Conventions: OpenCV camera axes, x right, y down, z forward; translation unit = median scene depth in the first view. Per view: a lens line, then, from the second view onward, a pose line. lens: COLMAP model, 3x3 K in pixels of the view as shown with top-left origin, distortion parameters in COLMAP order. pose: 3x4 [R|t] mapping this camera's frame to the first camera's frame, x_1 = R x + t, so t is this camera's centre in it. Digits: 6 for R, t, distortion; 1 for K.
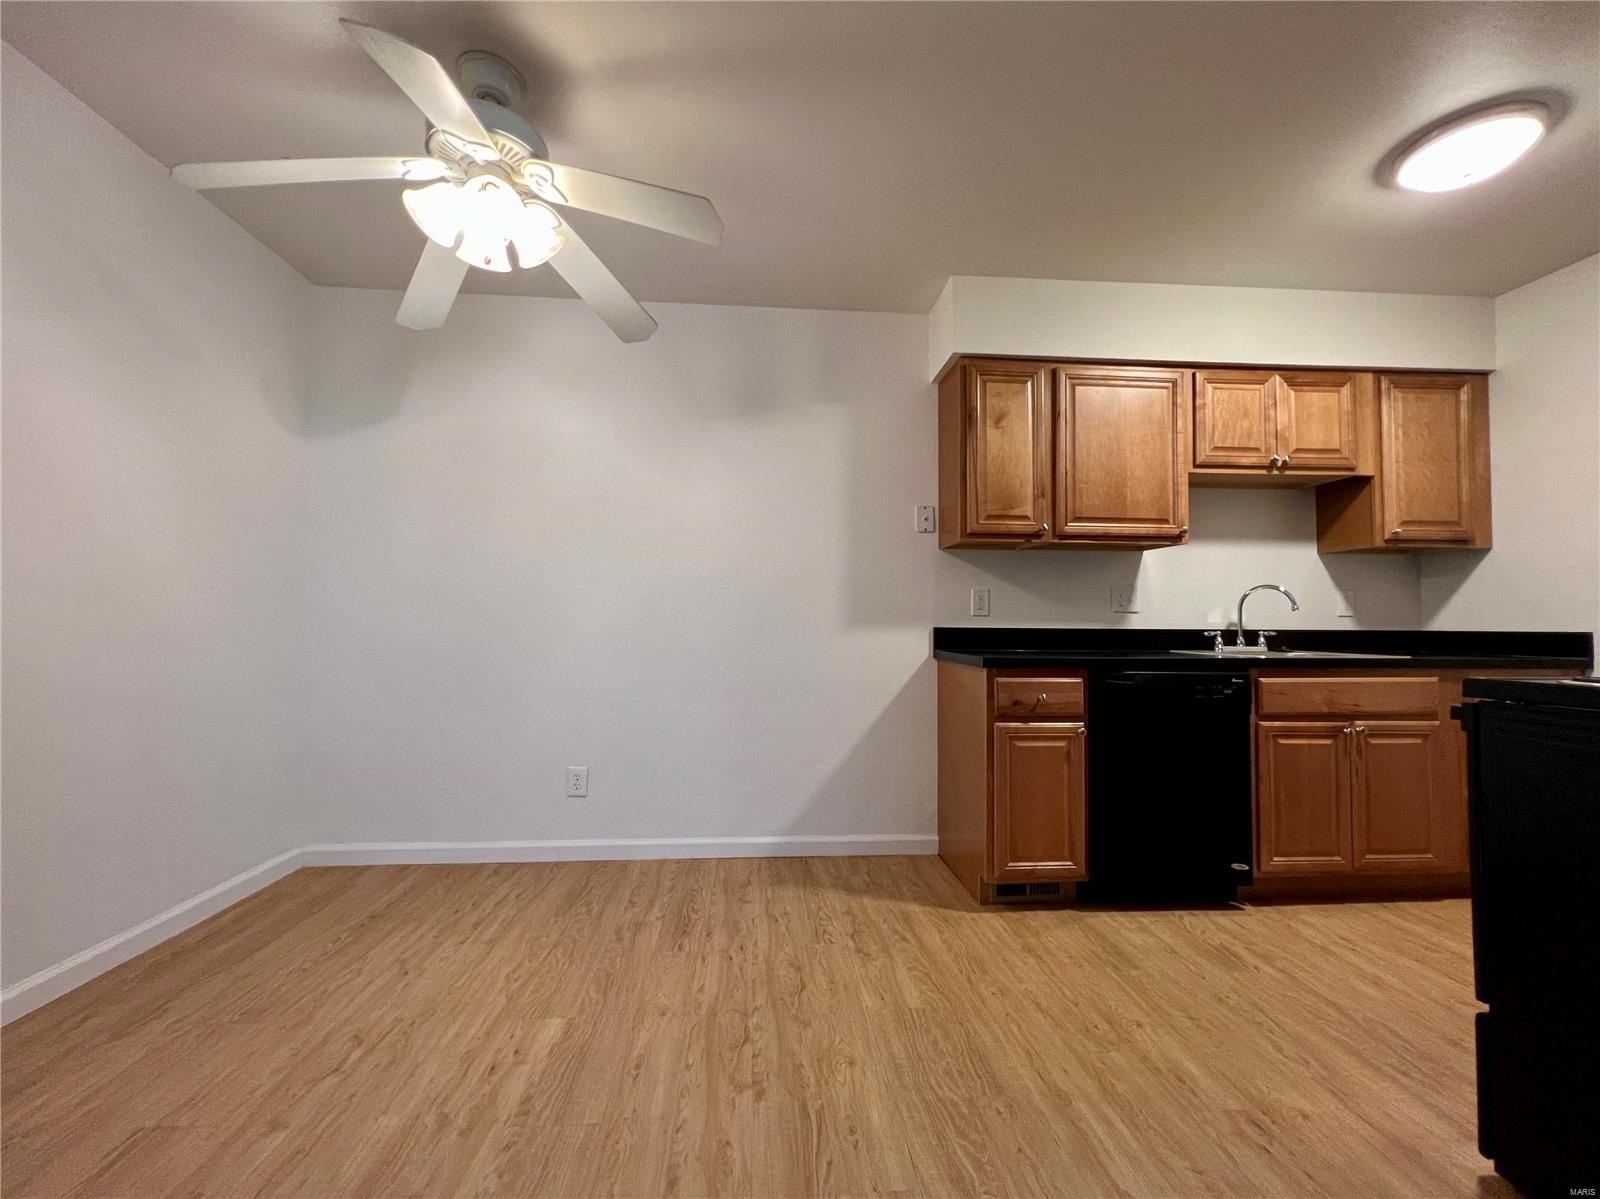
lens RADIAL K [[641.5, 0, 797.8], [0, 641.5, 601.7], [0, 0, 1]] dist [-0.000395, 0.000334]
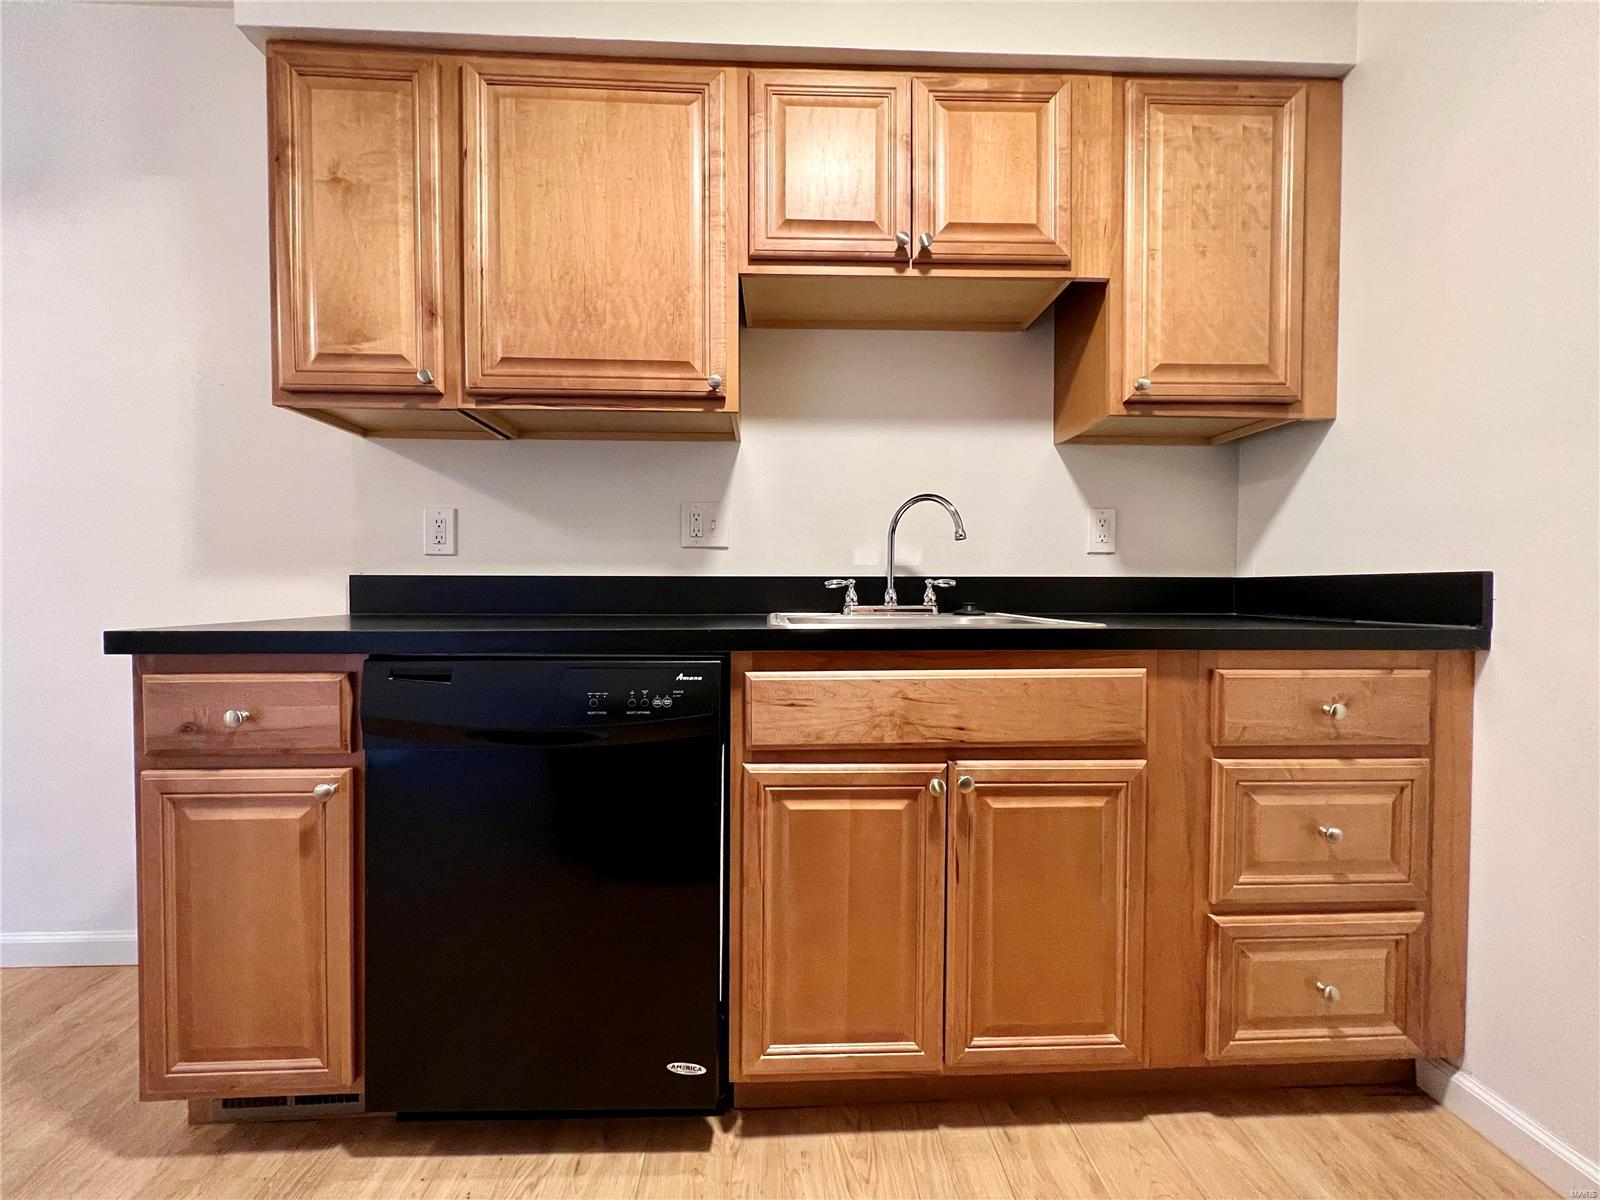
lens RADIAL K [[641.7, 0, 800.0], [0, 641.7, 600.0], [0, 0, 1]] dist [-0.003234, 0.000422]
pose [[0.999696, -0.004061, -0.024339, 0.694476], [0.005329, 0.998620, 0.052254, 0.038252], [0.024093, -0.052368, 0.998337, 0.483775]]
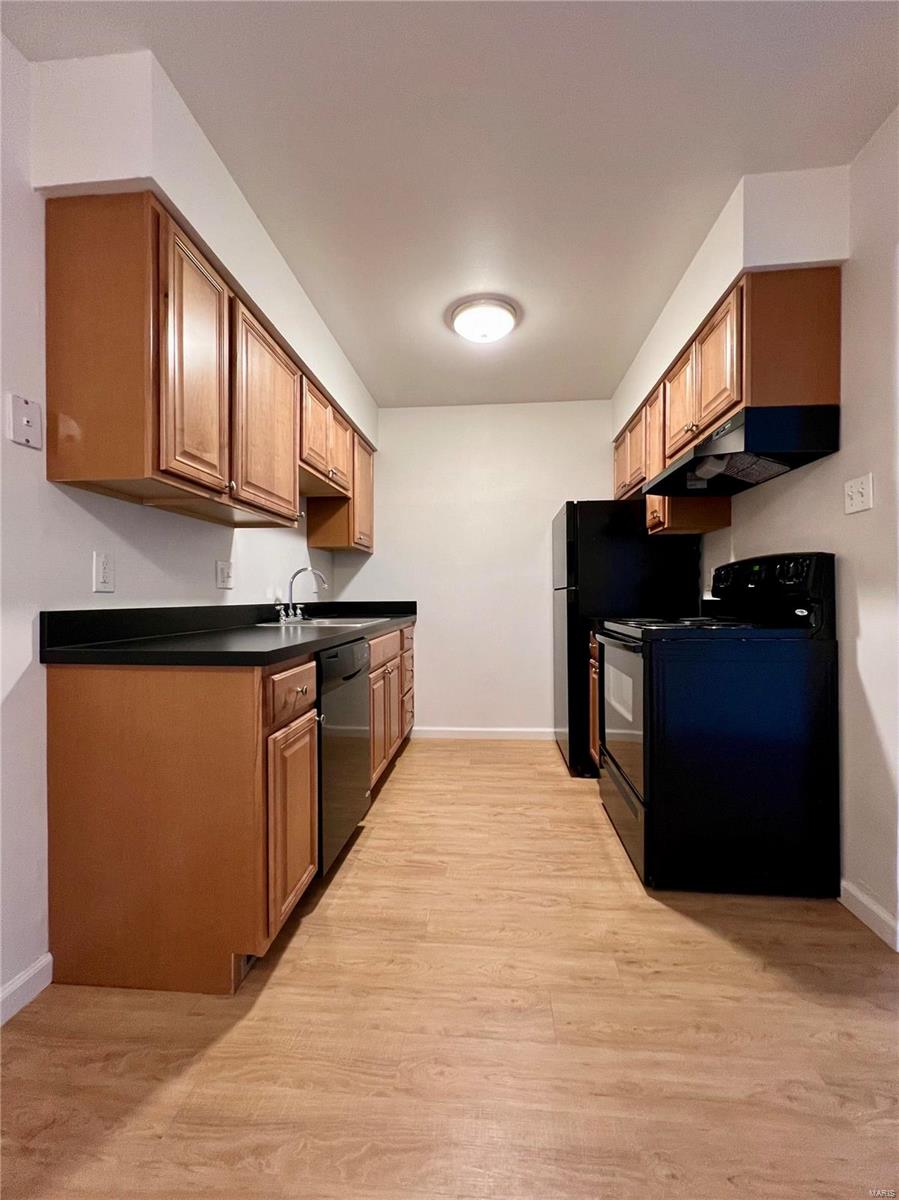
lens RADIAL K [[485.1, 0, 446.7], [0, 485.1, 601.0], [0, 0, 1]] dist [-0.000045, 0.000153]
pose [[0.167928, -0.017701, 0.985640, -0.183656], [-0.025050, 0.999439, 0.022217, 0.011908], [-0.985481, -0.028421, 0.167391, 0.618255]]
